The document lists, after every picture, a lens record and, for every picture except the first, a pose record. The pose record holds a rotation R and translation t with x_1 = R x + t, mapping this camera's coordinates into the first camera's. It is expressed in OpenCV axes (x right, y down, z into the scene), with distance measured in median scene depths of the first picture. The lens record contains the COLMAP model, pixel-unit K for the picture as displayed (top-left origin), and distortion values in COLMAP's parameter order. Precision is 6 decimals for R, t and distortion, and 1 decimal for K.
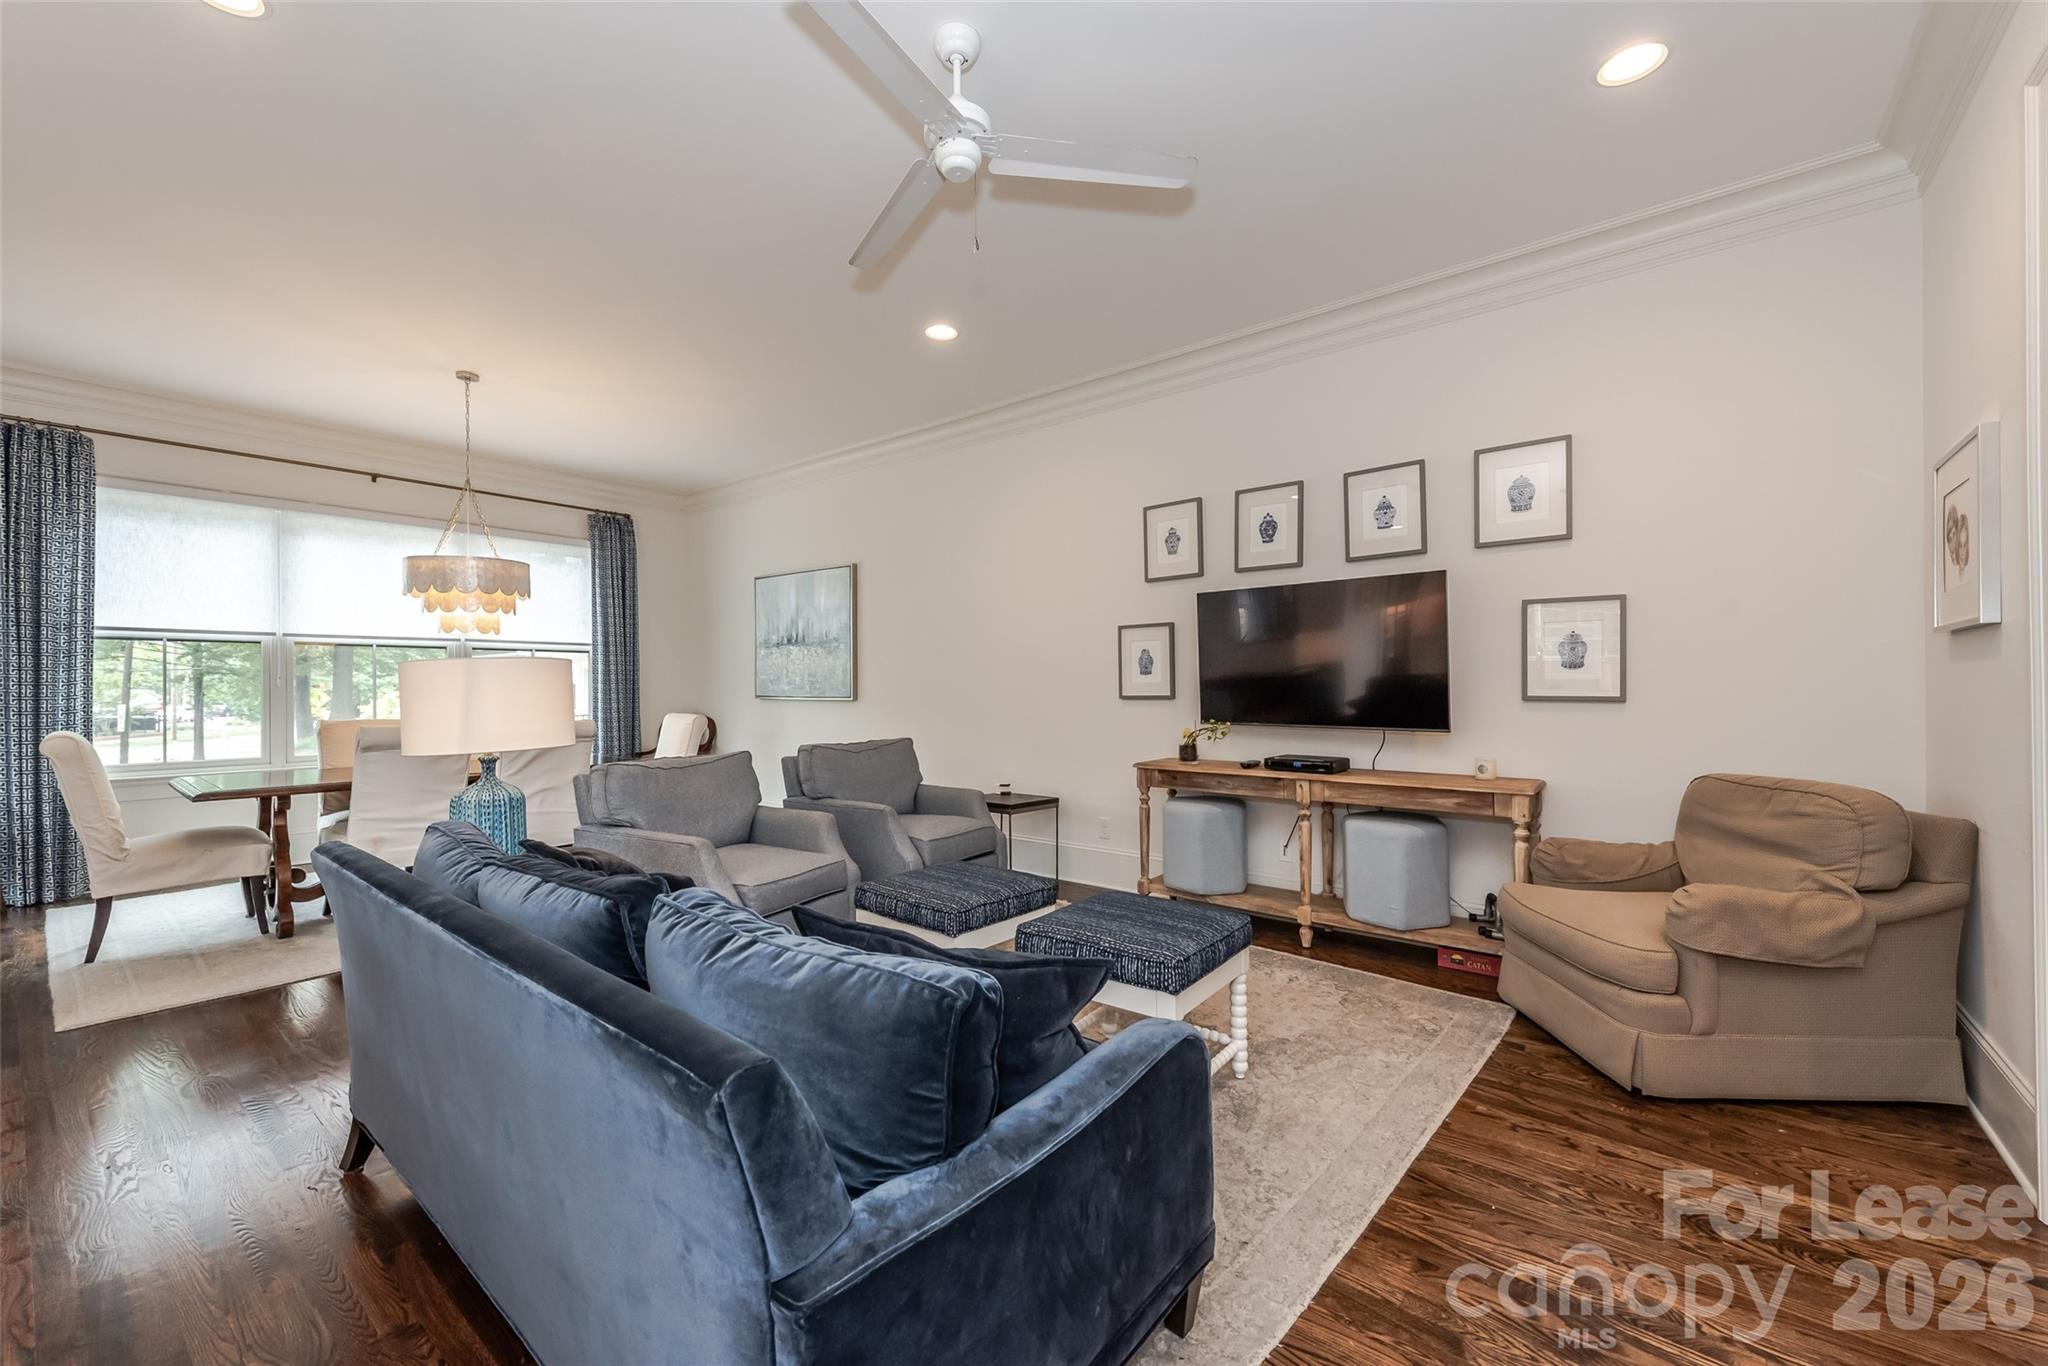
lens RADIAL K [[802.3, 0, 1024.0], [0, 802.3, 683.0], [0, 0, 1]] dist [0.002142, -0.000397]
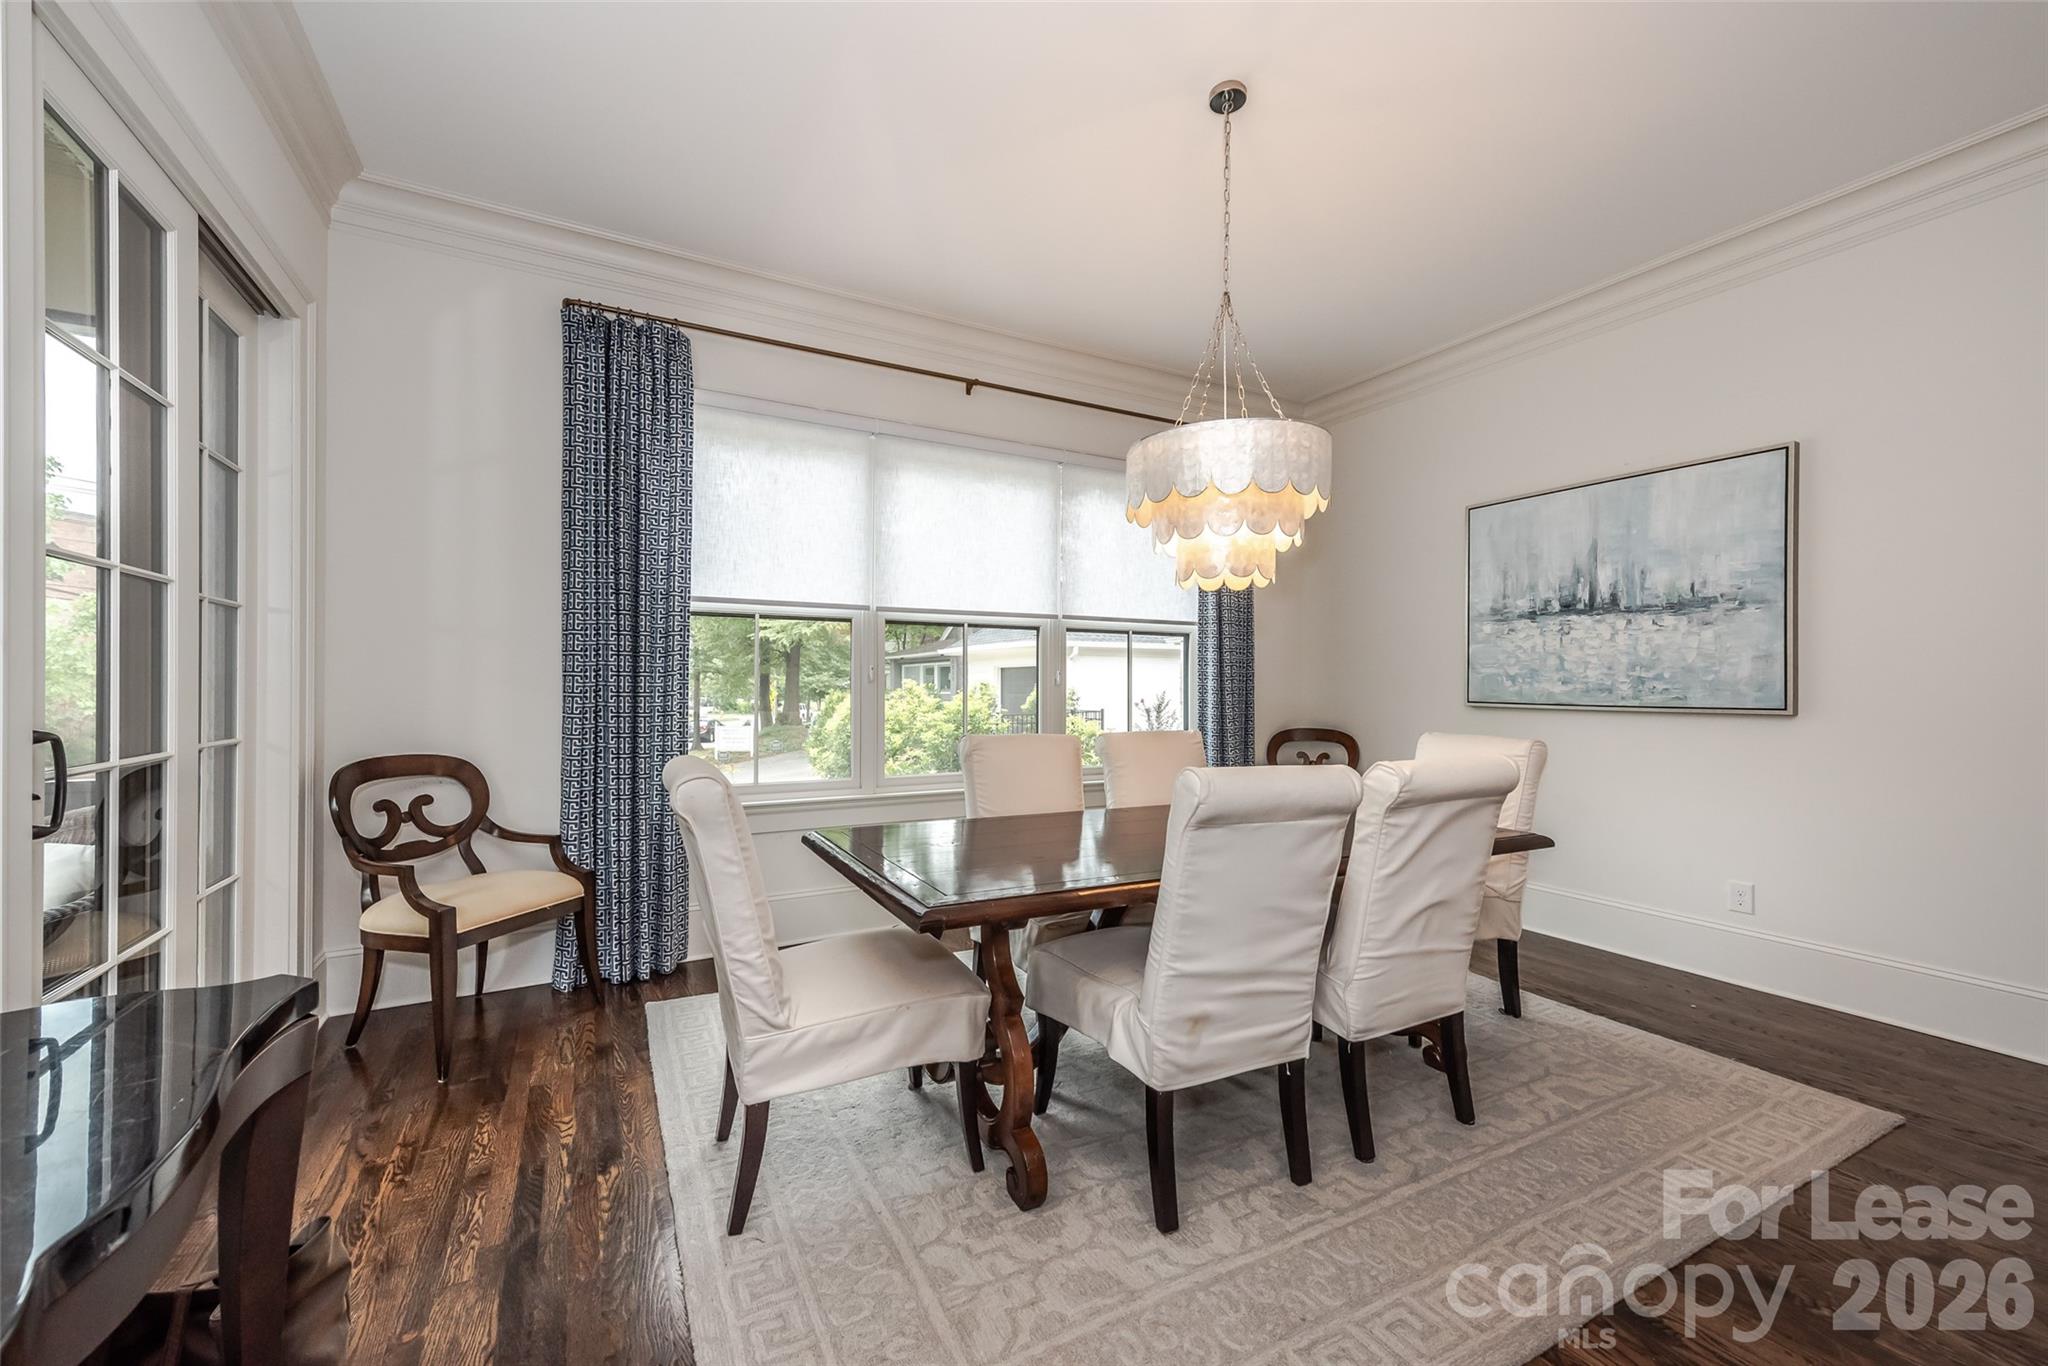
lens RADIAL K [[802.3, 0, 1024.0], [0, 802.3, 683.0], [0, 0, 1]] dist [0.002142, -0.000397]
pose [[0.920469, 0.005375, -0.390779, -0.540866], [-0.005800, 0.999983, 0.000093, 0.005206], [0.390773, 0.002181, 0.920485, 0.410173]]
